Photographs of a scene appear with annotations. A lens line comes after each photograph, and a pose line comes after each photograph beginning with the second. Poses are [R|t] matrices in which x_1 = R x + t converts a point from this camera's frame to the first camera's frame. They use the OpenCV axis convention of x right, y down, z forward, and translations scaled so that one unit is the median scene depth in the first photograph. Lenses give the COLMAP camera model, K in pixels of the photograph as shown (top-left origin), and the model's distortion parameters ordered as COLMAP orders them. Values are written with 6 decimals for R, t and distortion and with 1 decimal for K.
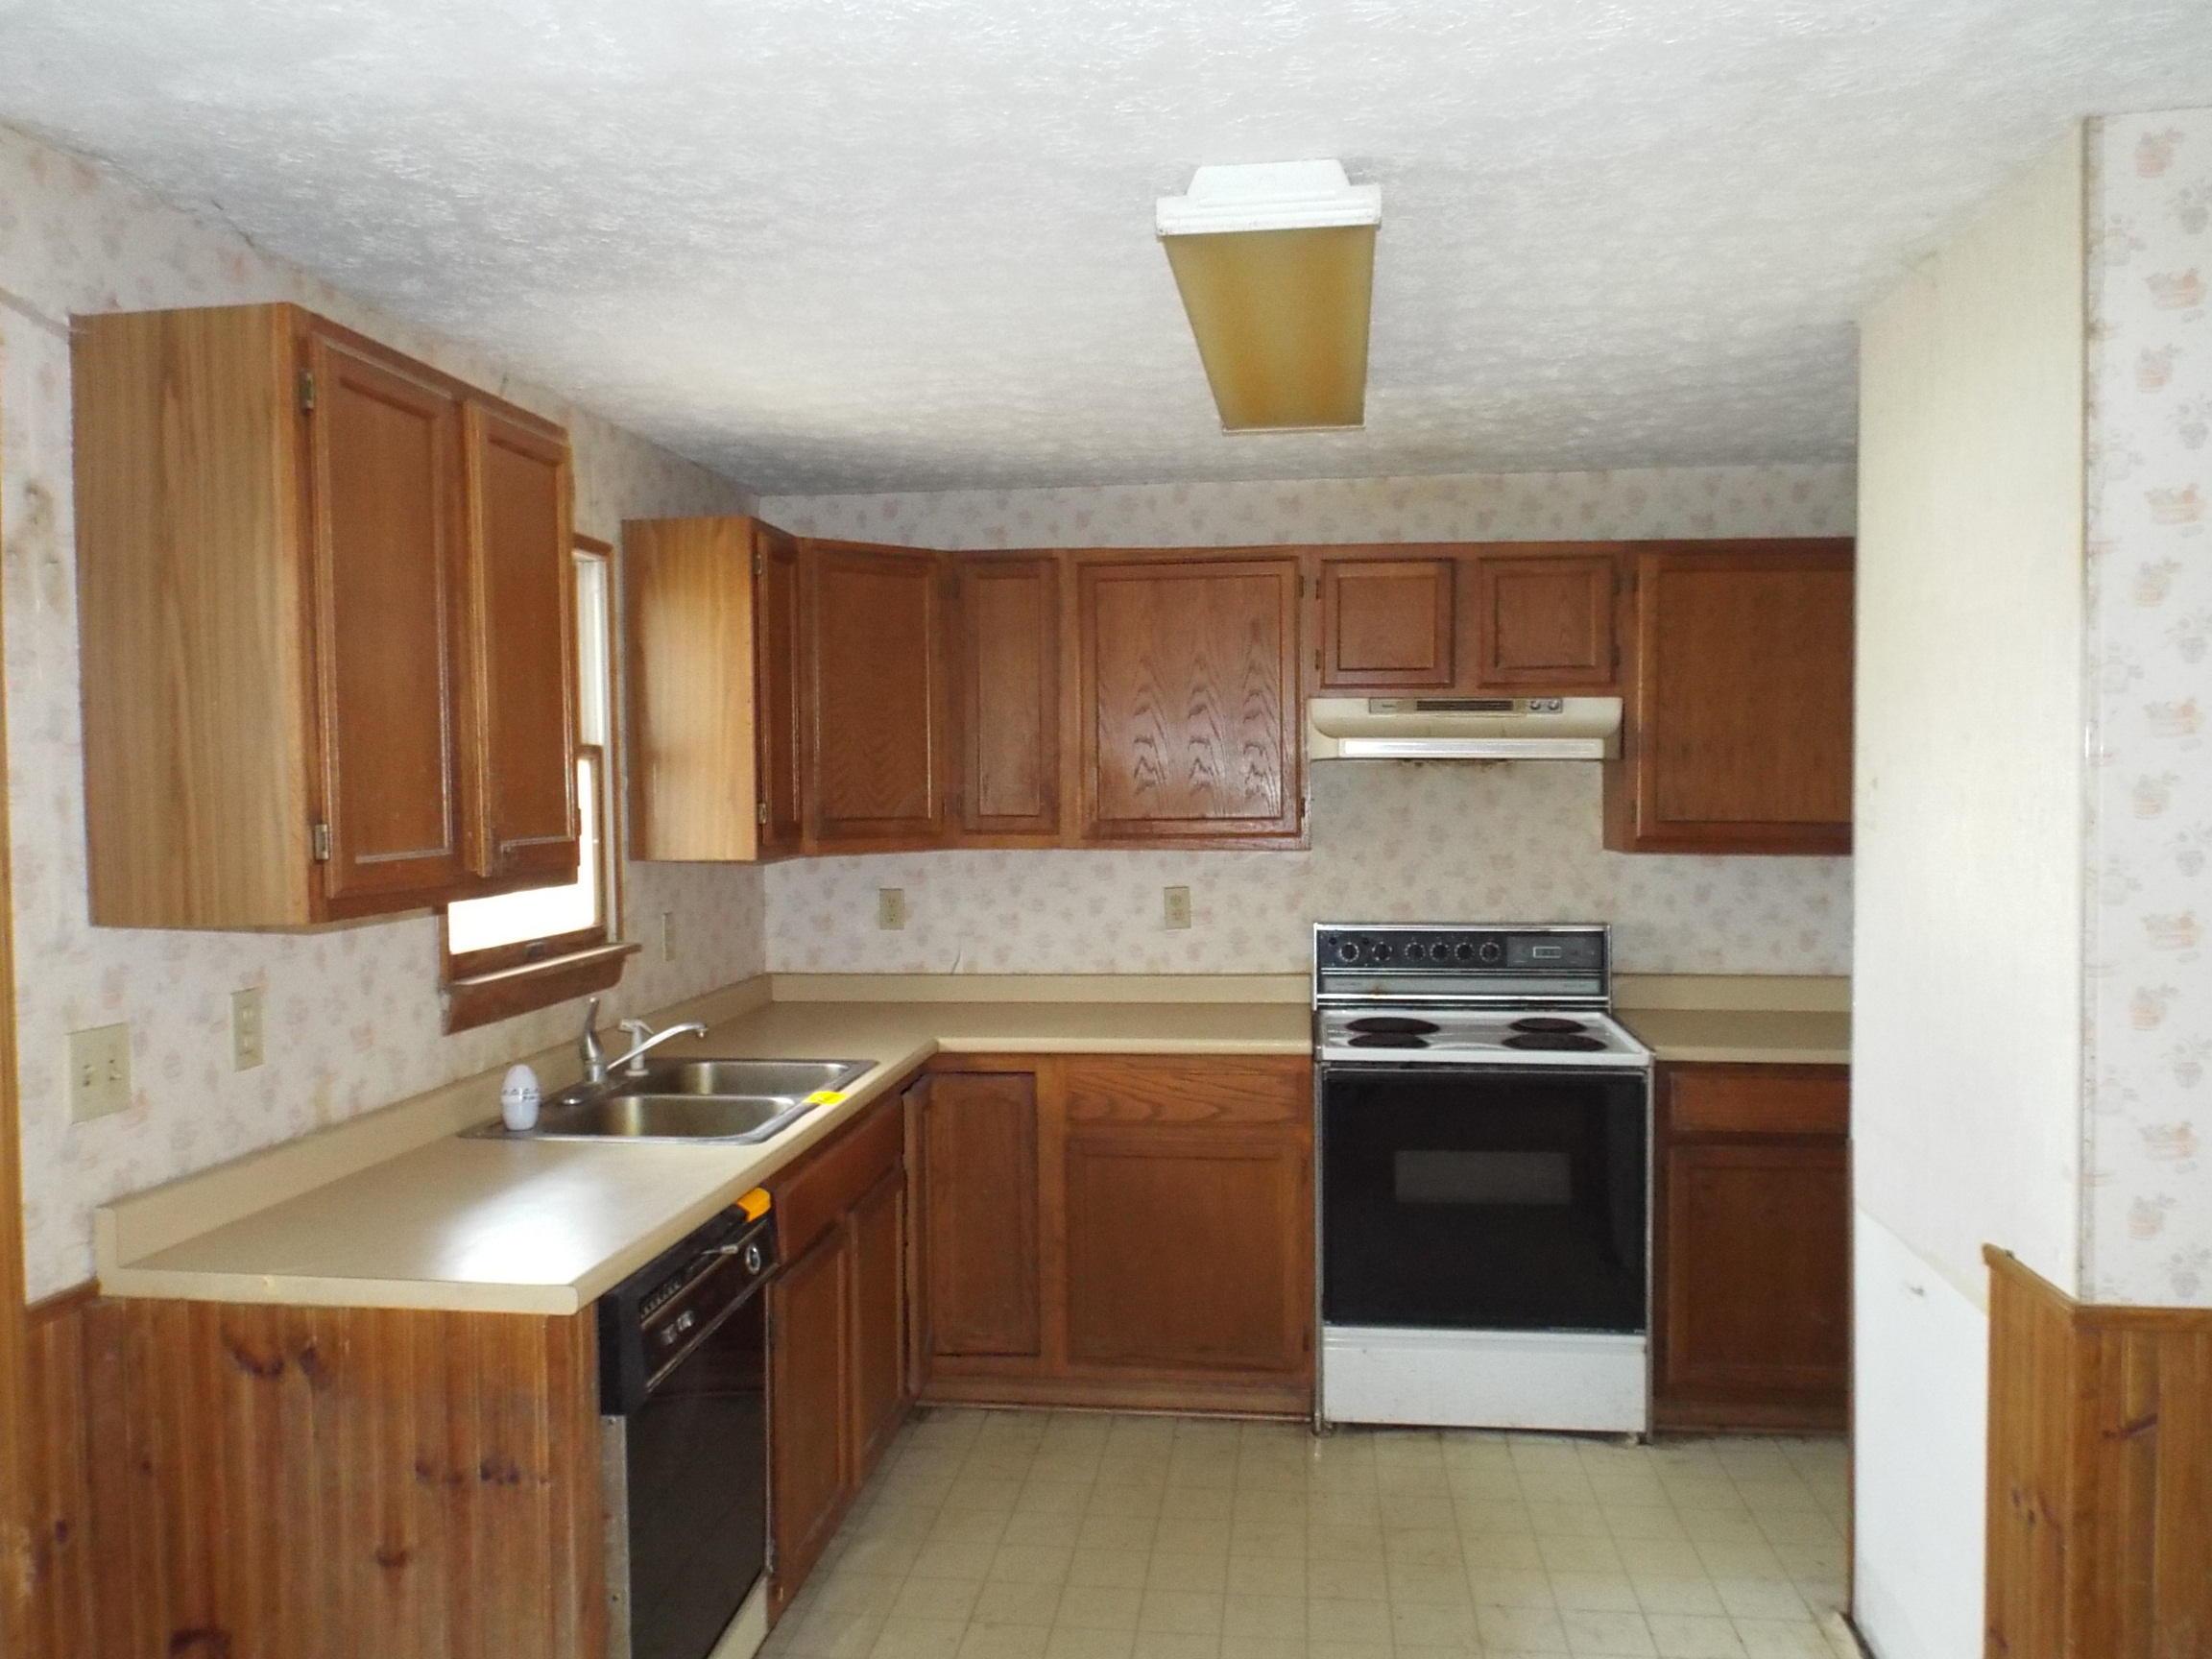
lens RADIAL K [[1649.0, 0, 1111.7], [0, 1649.0, 838.4], [0, 0, 1]] dist [-0.004072, -0.023316]
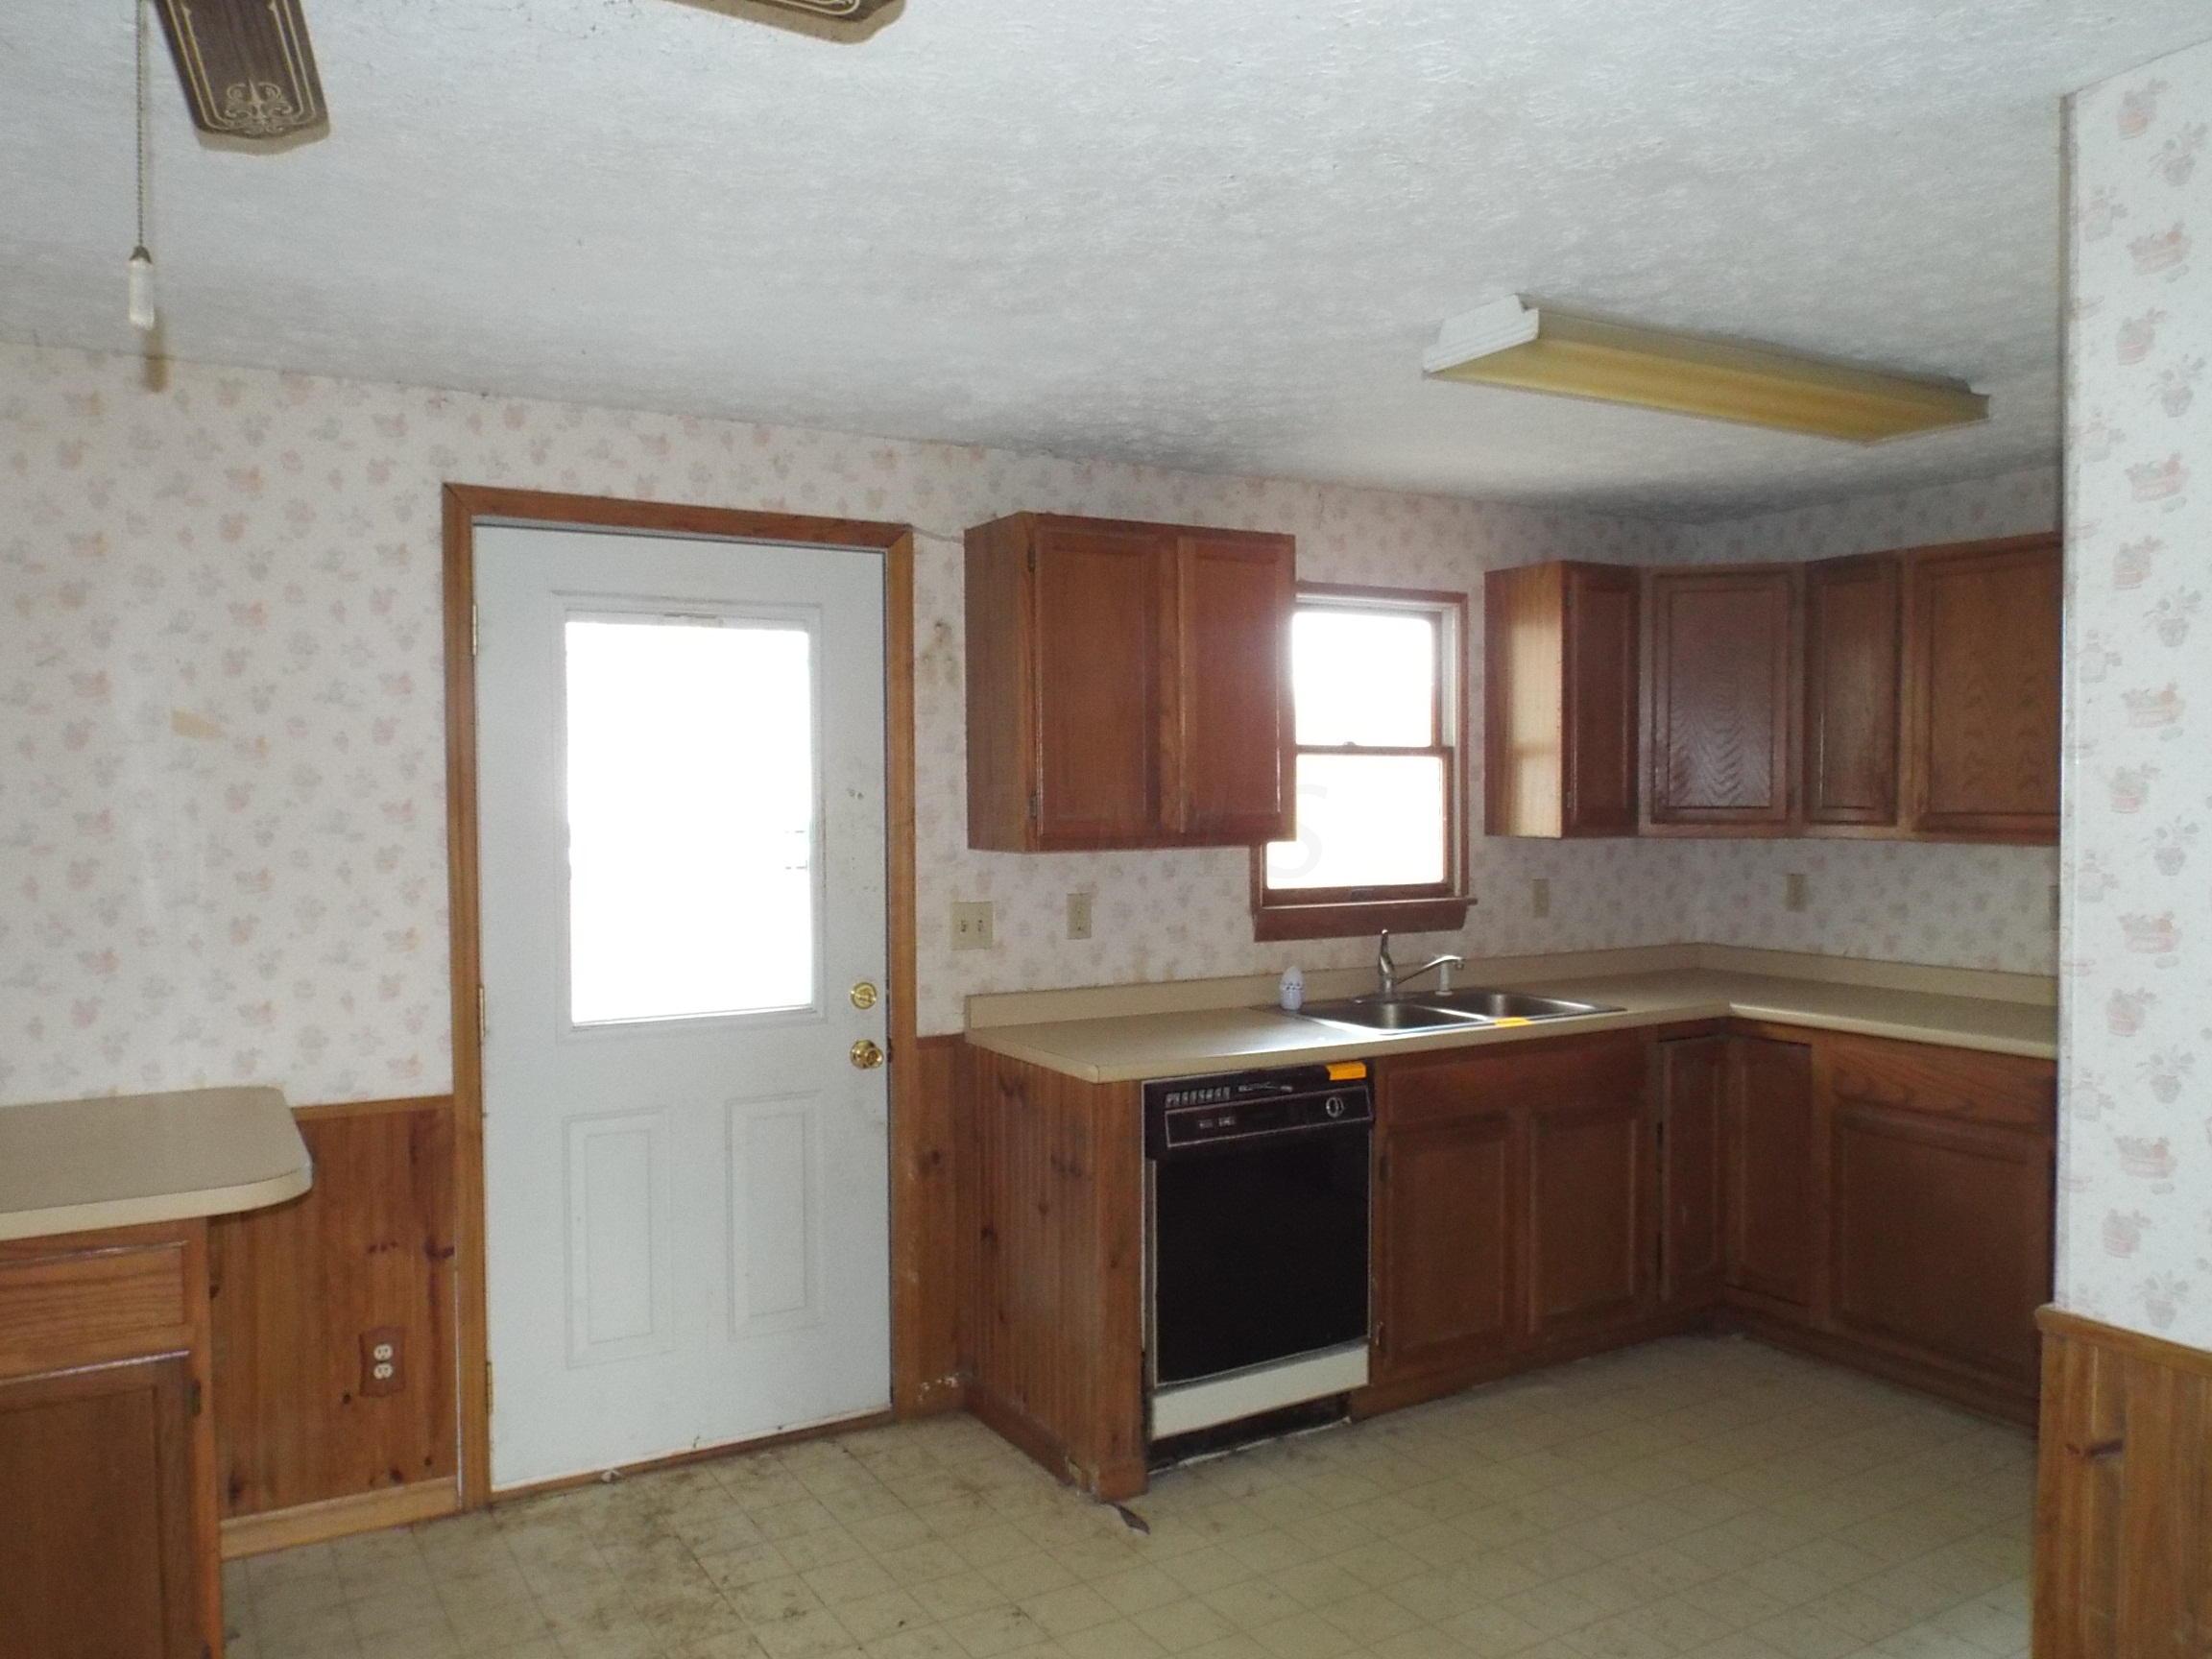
lens RADIAL K [[1649.0, 0, 1099.8], [0, 1649.0, 839.7], [0, 0, 1]] dist [-0.004072, -0.023316]
pose [[0.607770, 0.032365, -0.793453, 0.895508], [-0.029229, 0.999404, 0.018377, 0.003067], [0.793575, 0.012023, 0.608353, -0.043549]]
